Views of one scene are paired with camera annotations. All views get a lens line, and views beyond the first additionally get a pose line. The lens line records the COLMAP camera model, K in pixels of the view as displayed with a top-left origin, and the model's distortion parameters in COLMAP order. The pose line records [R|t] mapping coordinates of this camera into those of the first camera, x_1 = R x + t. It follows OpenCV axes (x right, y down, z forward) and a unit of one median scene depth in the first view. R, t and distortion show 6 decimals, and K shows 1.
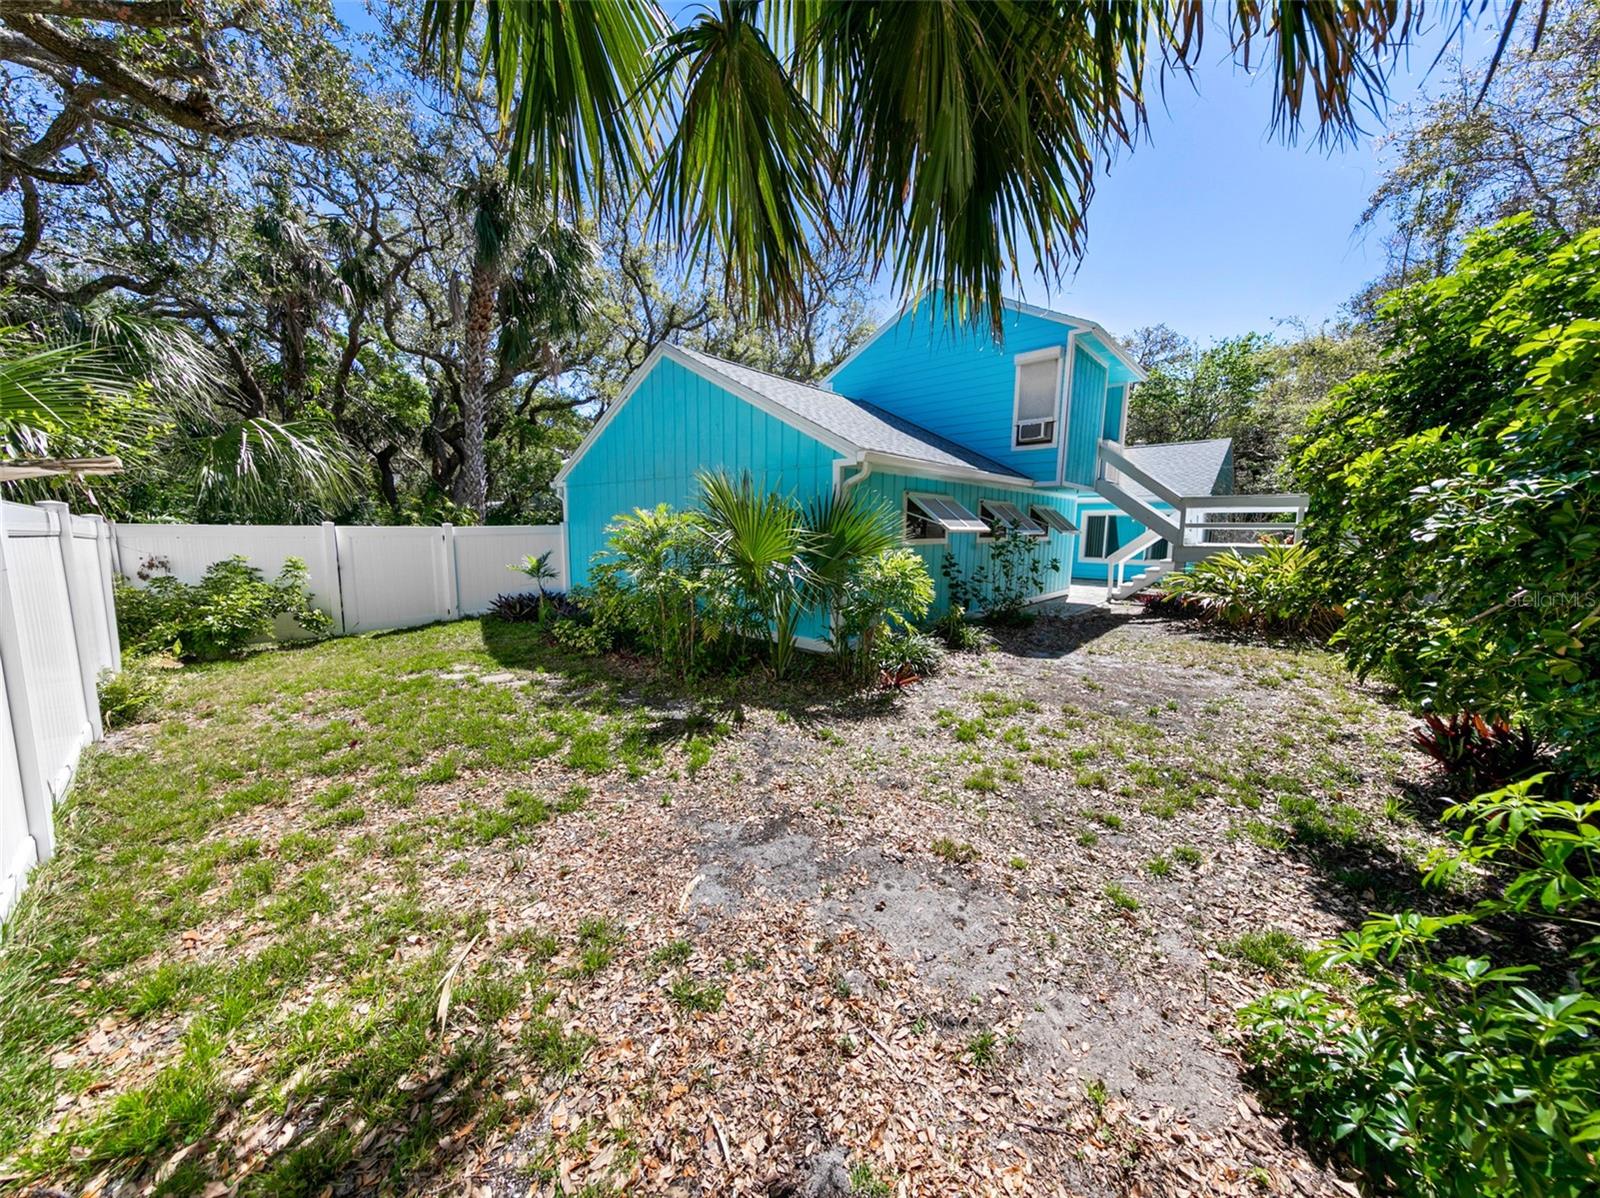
lens RADIAL K [[563.5, 0, 789.2], [0, 563.5, 601.0], [0, 0, 1]] dist [0.011015, -0.000298]
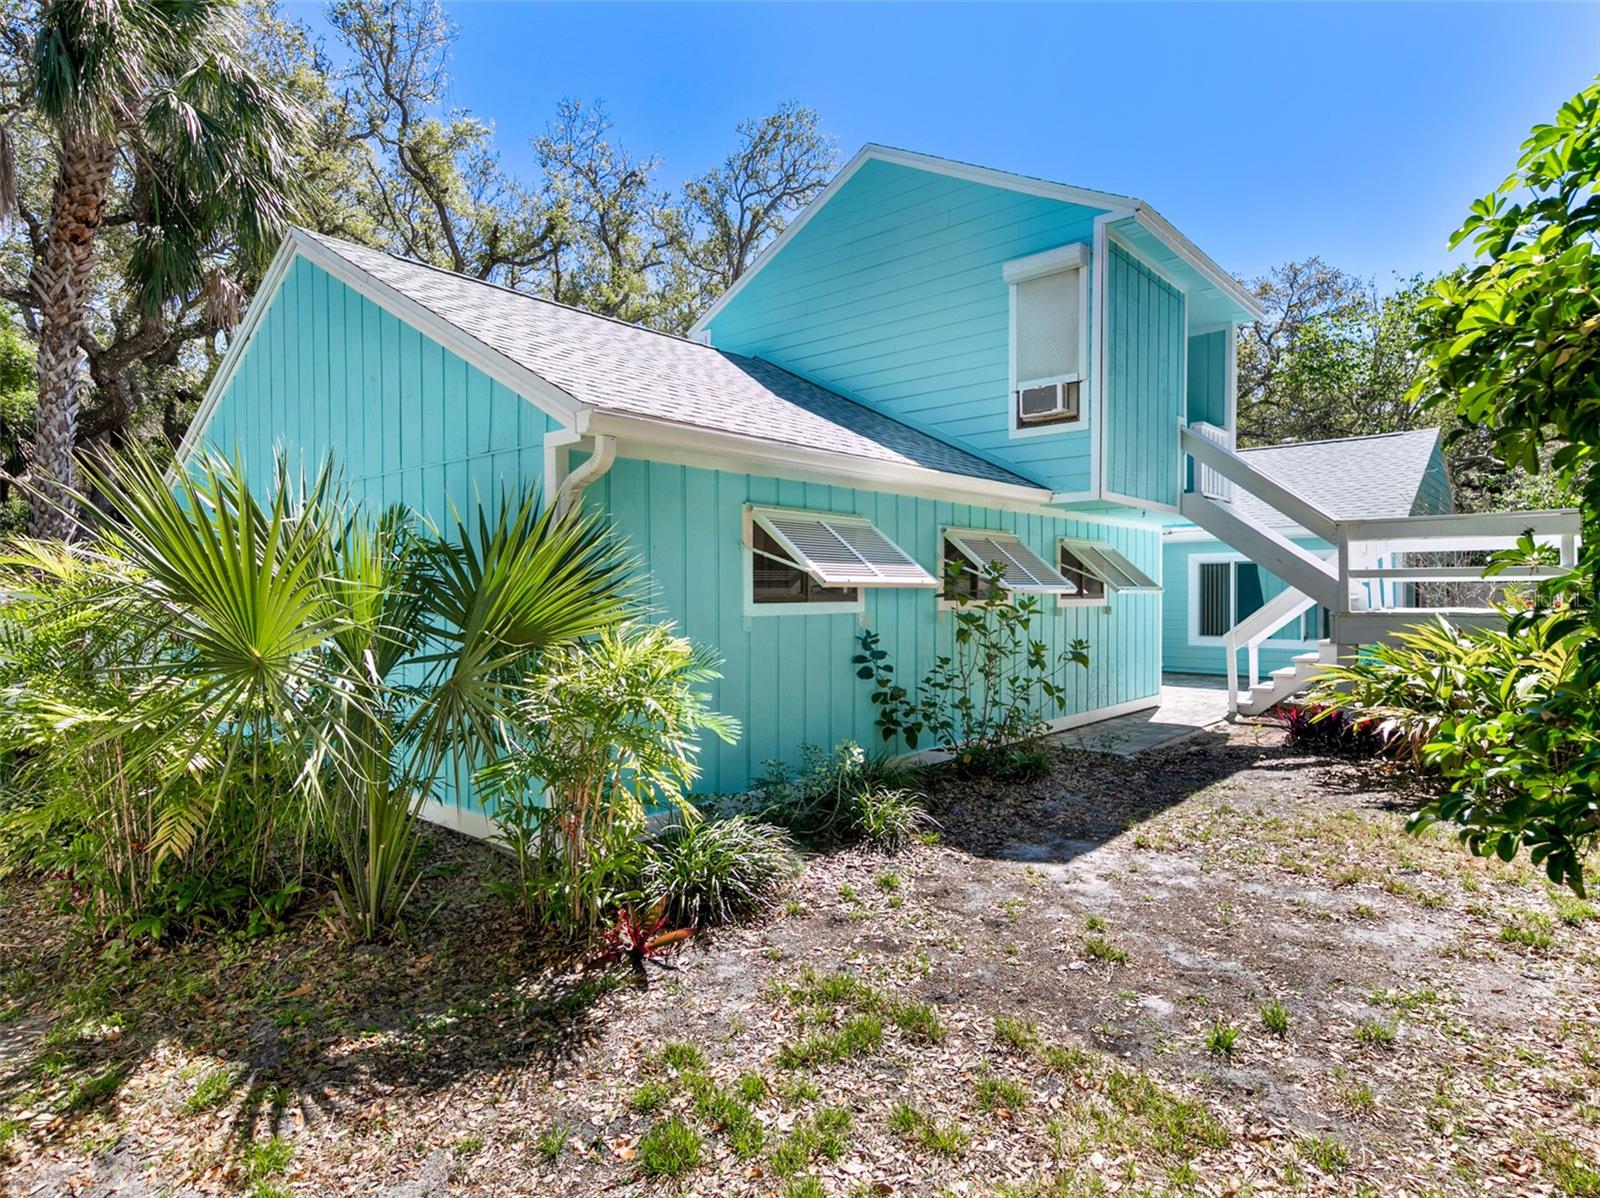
lens RADIAL K [[893.5, 0, 804.7], [0, 893.5, 595.2], [0, 0, 1]] dist [0.029937, -0.000488]
pose [[0.999748, -0.013004, 0.018289, 0.212208], [0.015258, 0.991520, -0.129059, -0.016216], [-0.016455, 0.129306, 0.991468, 0.217094]]
